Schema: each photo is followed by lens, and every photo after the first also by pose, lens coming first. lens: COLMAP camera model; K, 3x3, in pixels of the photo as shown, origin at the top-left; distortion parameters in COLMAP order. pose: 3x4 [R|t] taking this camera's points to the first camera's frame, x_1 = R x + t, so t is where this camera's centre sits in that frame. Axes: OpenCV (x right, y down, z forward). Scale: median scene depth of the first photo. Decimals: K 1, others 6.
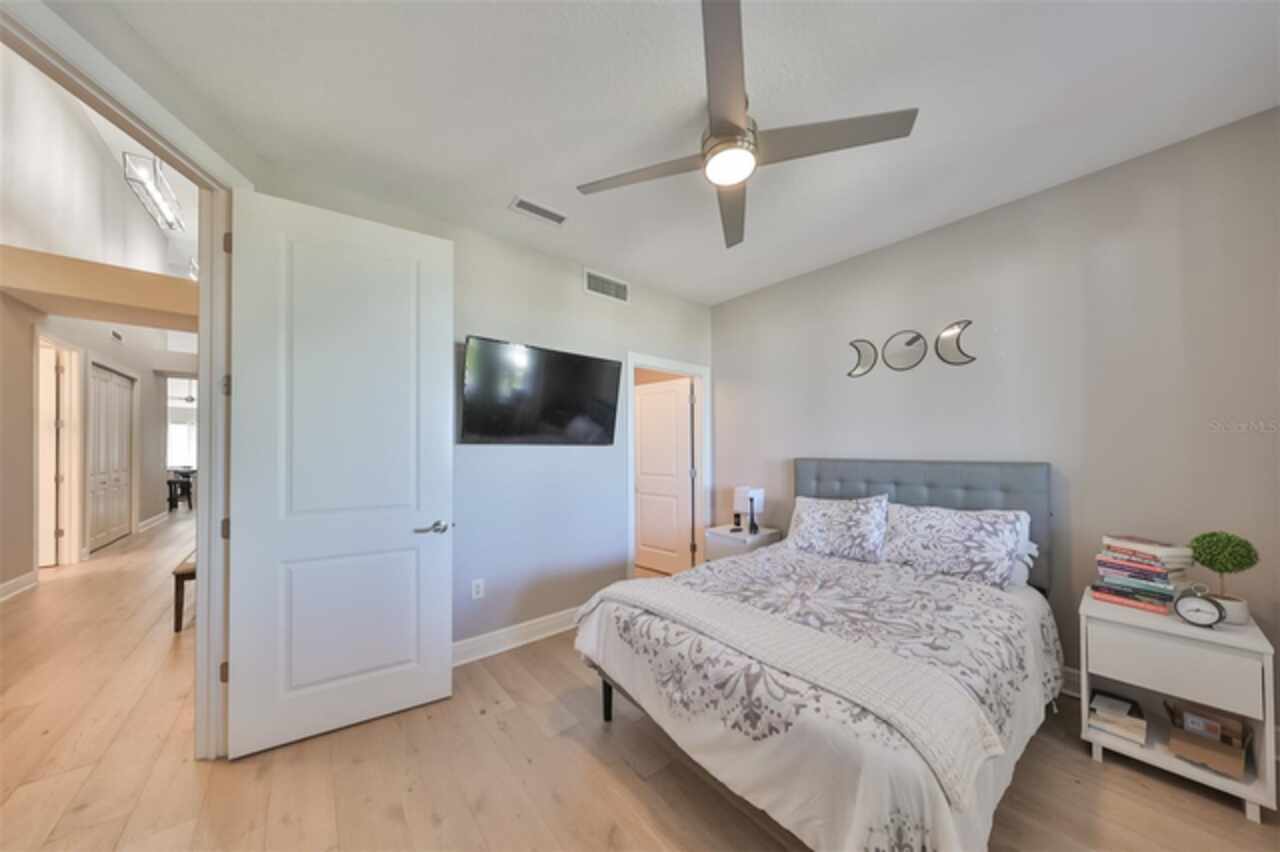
lens RADIAL K [[399.7, 0, 634.7], [0, 399.7, 450.6], [0, 0, 1]] dist [0.001367, 0.000001]
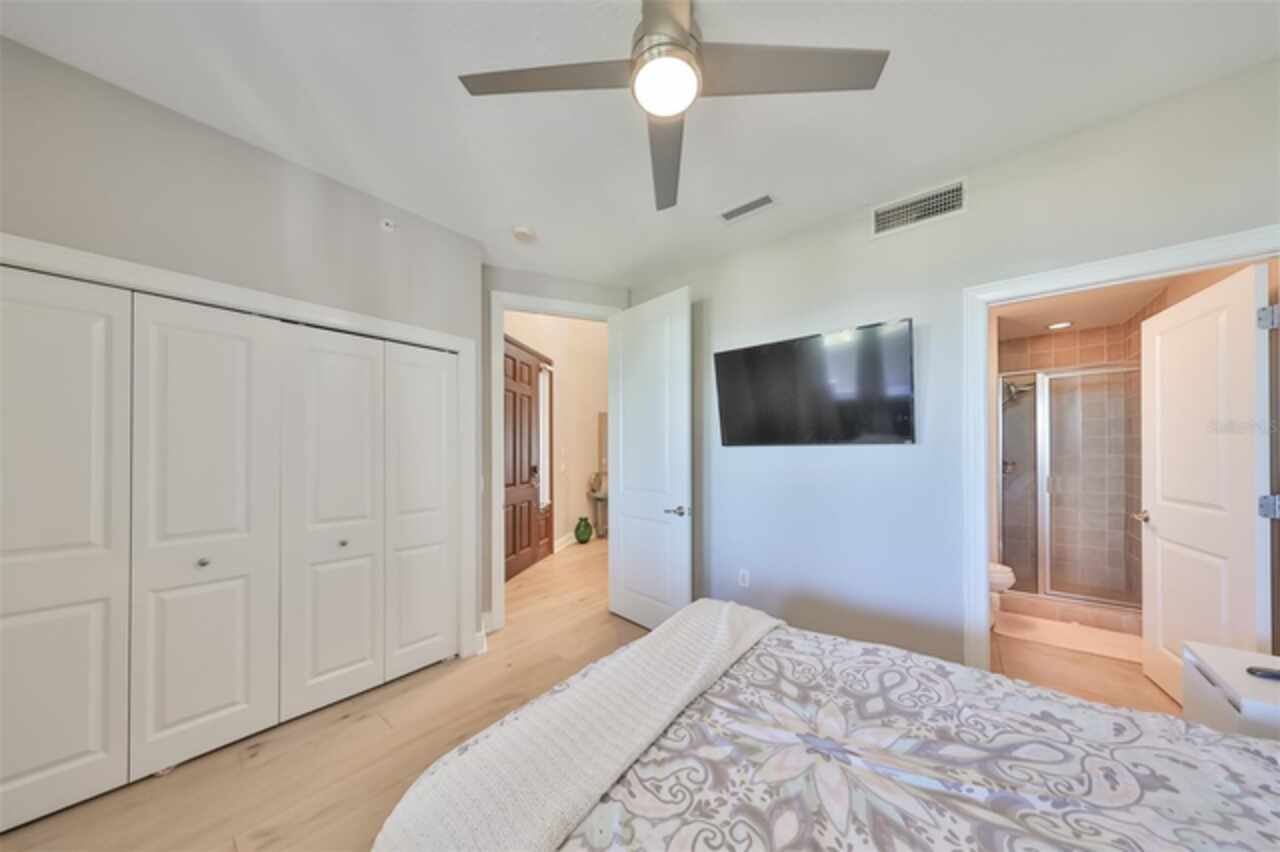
lens RADIAL K [[399.7, 0, 634.5], [0, 399.7, 450.2], [0, 0, 1]] dist [0.001367, 0.000001]
pose [[0.211787, -0.003692, -0.977309, 0.743907], [0.009064, 0.999957, -0.001813, -0.004581], [0.977274, -0.008474, 0.211812, 0.580586]]
